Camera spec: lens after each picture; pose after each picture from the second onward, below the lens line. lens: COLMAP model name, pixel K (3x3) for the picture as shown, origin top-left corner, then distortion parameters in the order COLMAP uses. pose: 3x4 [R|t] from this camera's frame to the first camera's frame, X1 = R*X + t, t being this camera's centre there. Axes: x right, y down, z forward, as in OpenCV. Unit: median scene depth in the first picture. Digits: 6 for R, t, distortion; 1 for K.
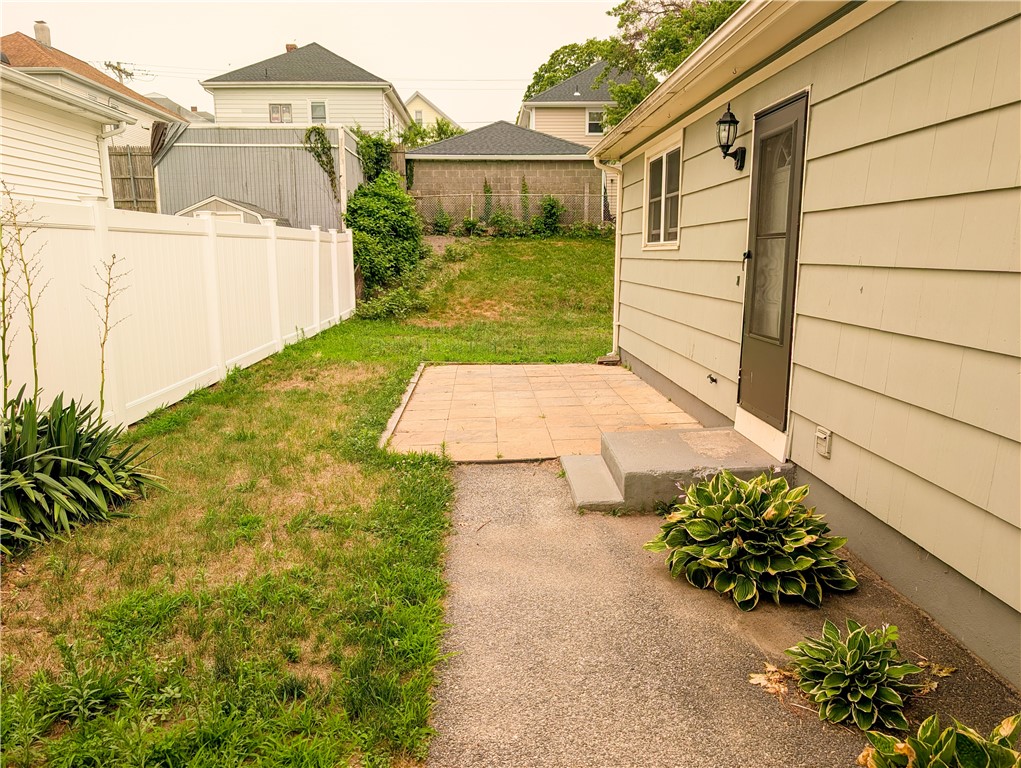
lens RADIAL K [[743.6, 0, 515.6], [0, 743.6, 381.1], [0, 0, 1]] dist [0.049944, -0.009741]
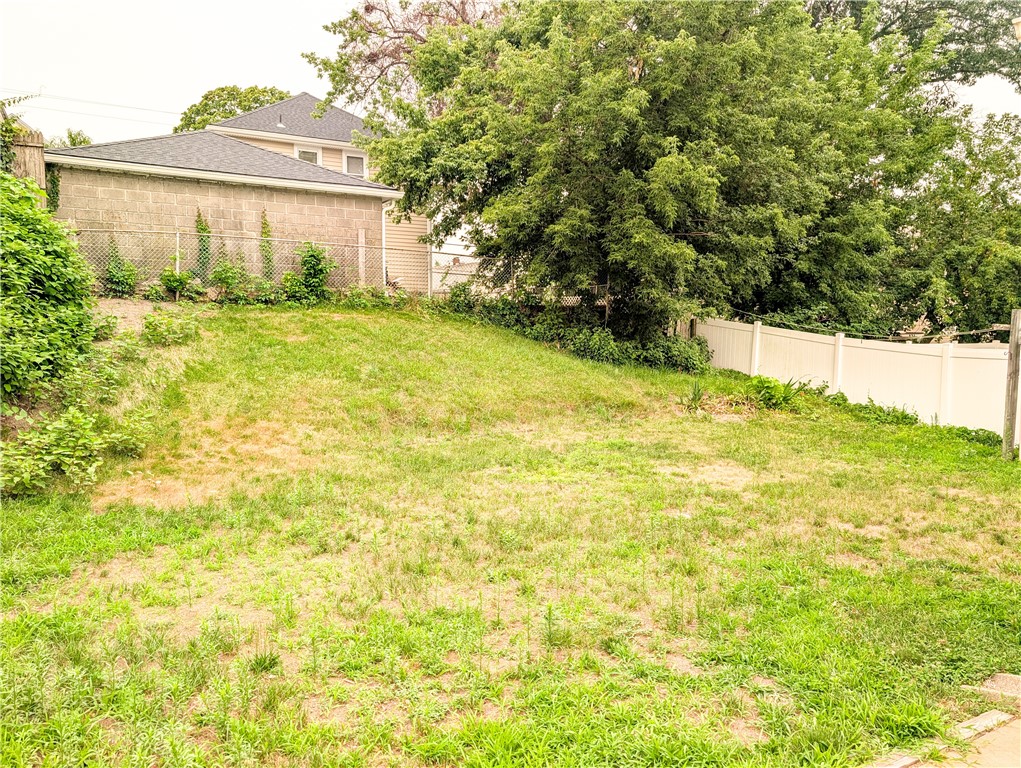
lens RADIAL K [[743.6, 0, 515.6], [0, 743.6, 381.1], [0, 0, 1]] dist [0.049944, -0.009741]
pose [[0.893513, -0.025867, 0.448292, -0.089323], [0.068241, 0.994566, -0.078628, -0.065570], [-0.443822, 0.100847, 0.890422, 0.353081]]
